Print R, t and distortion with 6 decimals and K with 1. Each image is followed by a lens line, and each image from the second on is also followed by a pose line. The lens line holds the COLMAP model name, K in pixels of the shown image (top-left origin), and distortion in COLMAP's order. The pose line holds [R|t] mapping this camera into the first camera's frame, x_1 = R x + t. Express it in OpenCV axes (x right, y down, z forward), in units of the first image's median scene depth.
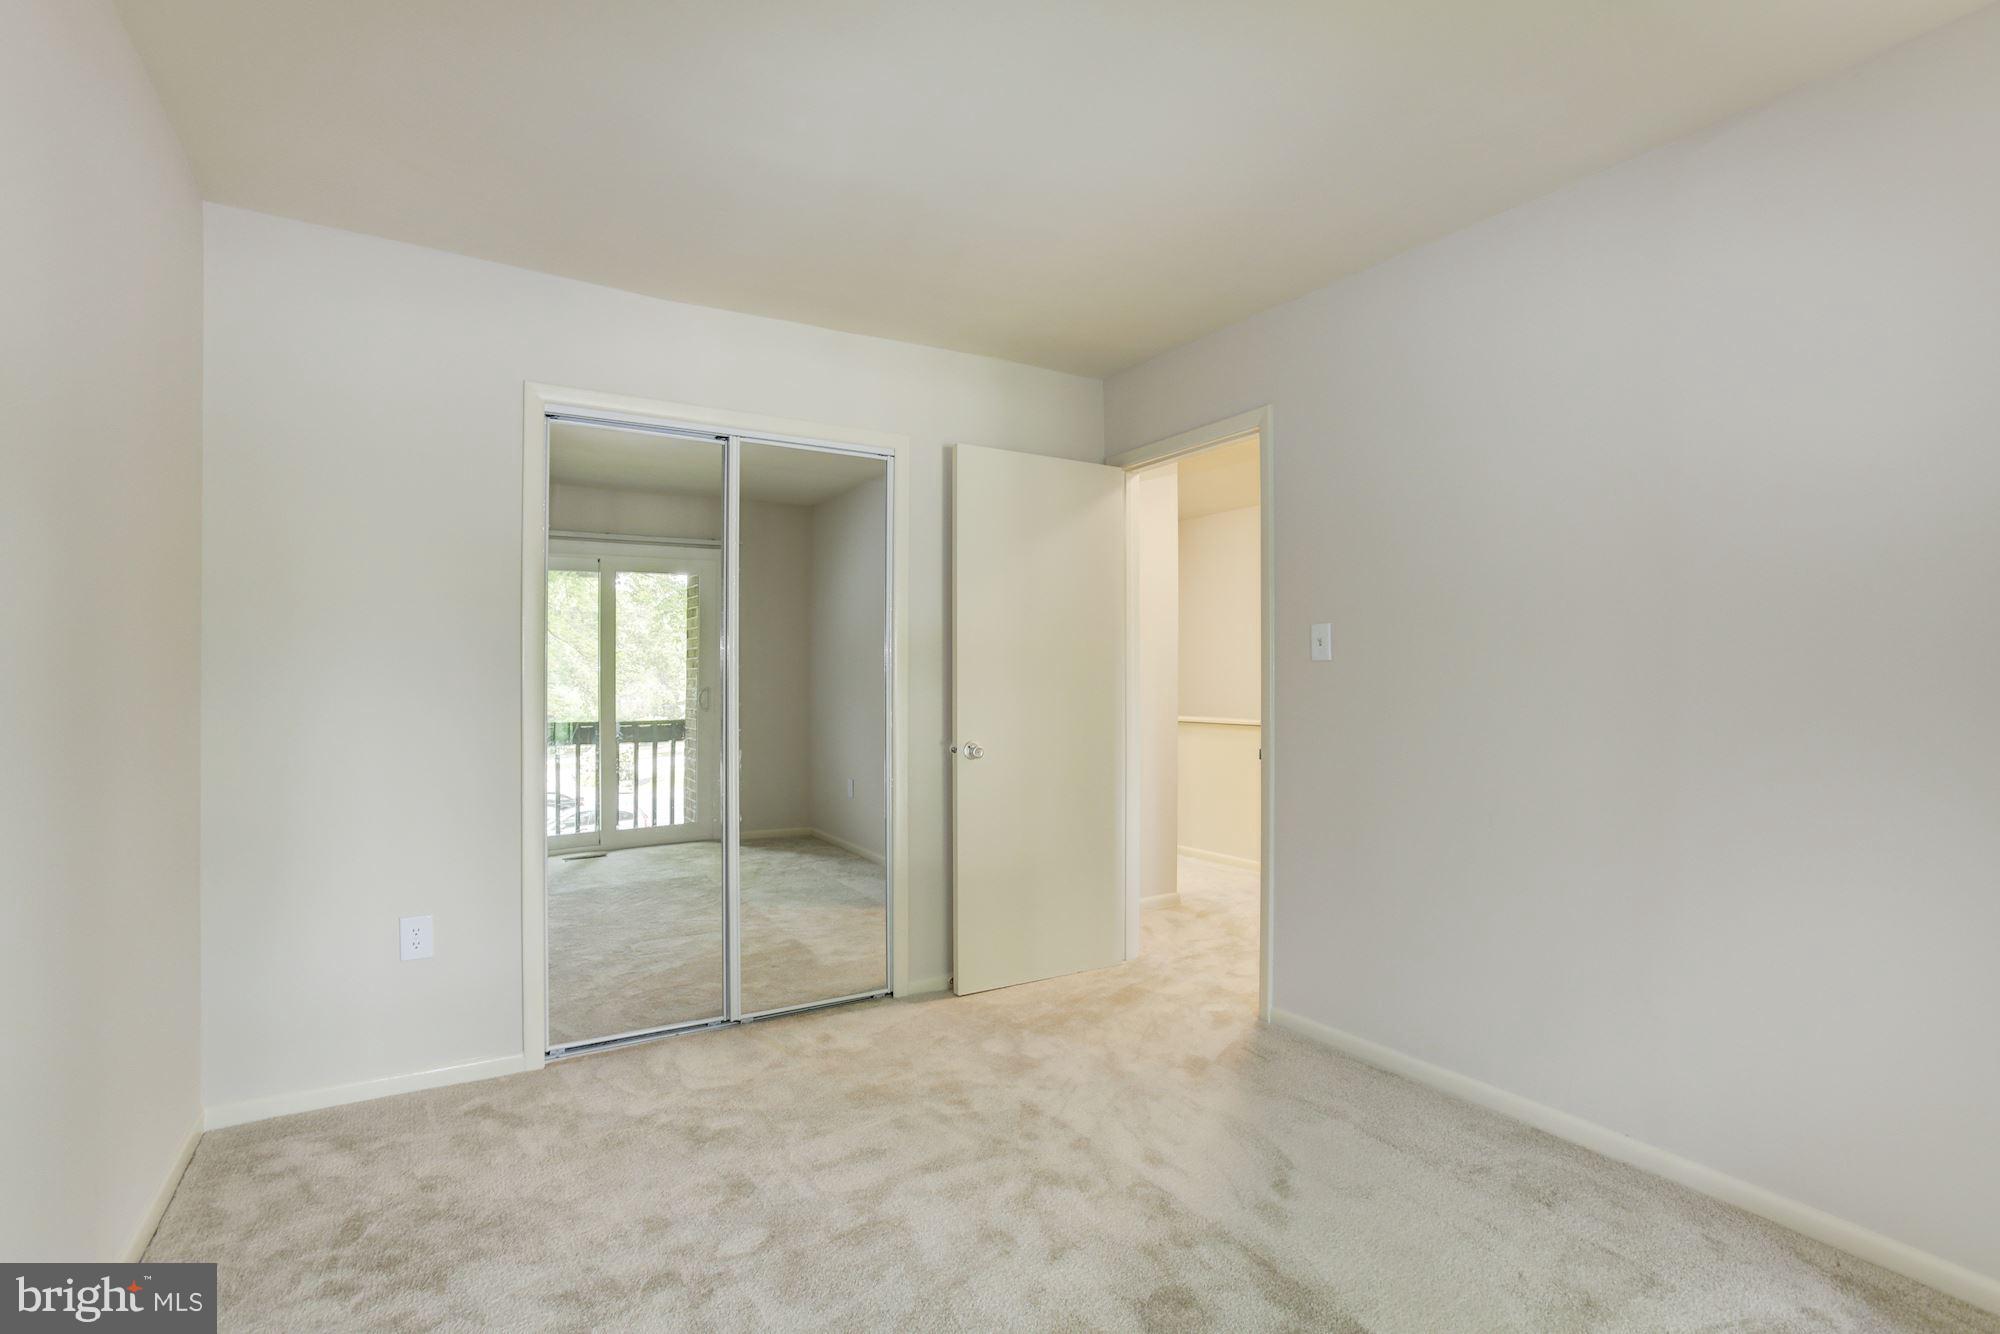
lens RADIAL K [[915.9, 0, 1010.0], [0, 915.9, 651.2], [0, 0, 1]] dist [0.000862, 0.000944]
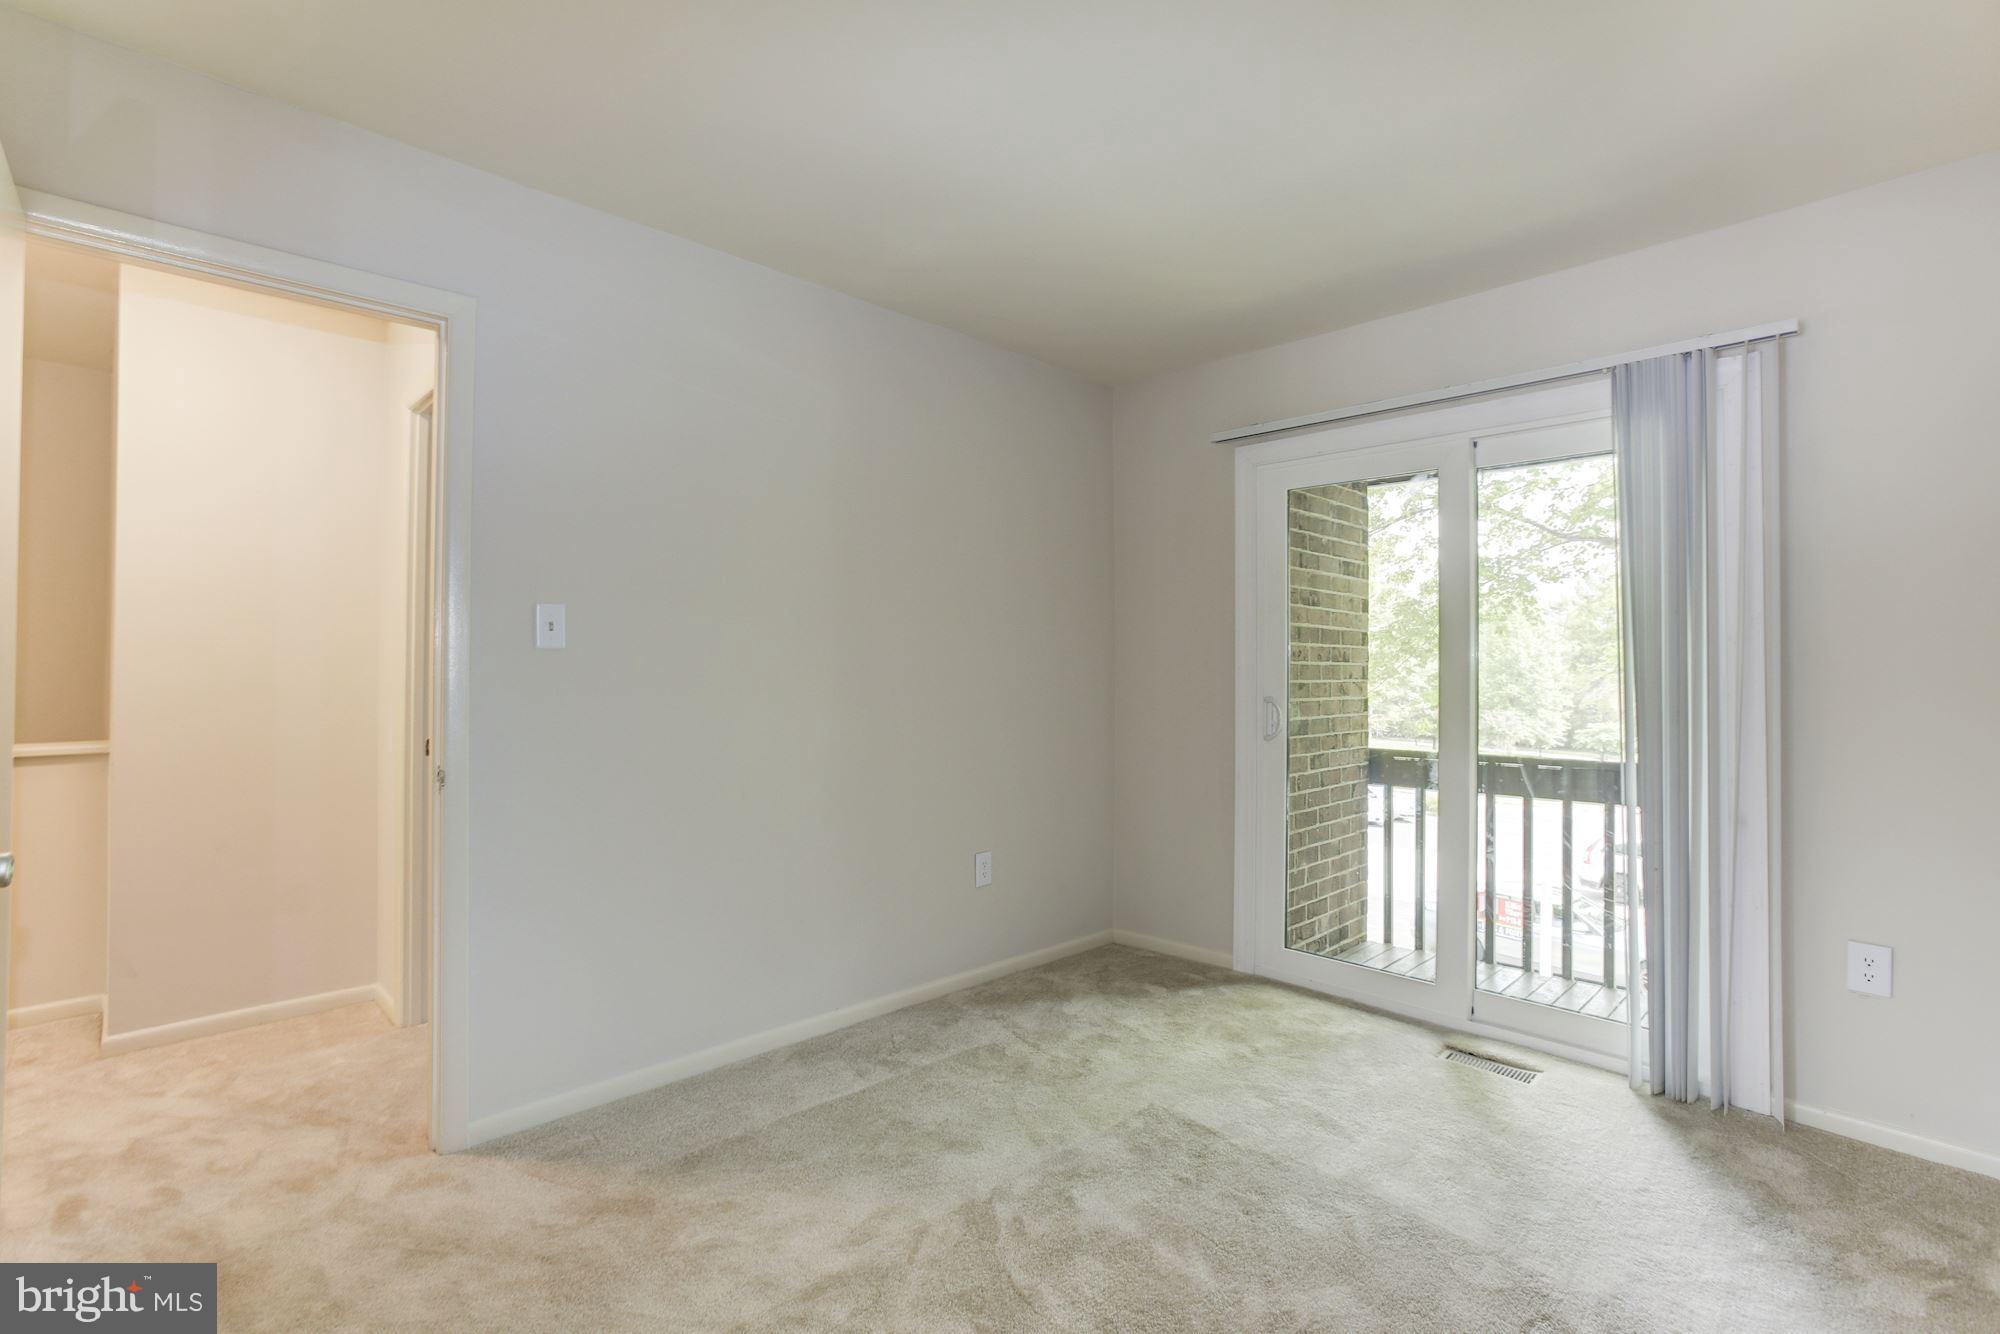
lens RADIAL K [[915.9, 0, 1010.0], [0, 915.9, 651.2], [0, 0, 1]] dist [0.000862, 0.000944]
pose [[-0.214299, 0.014730, 0.976657, -0.534651], [-0.038556, 0.998979, -0.023527, 0.014972], [-0.976007, -0.042697, -0.213512, 0.770531]]
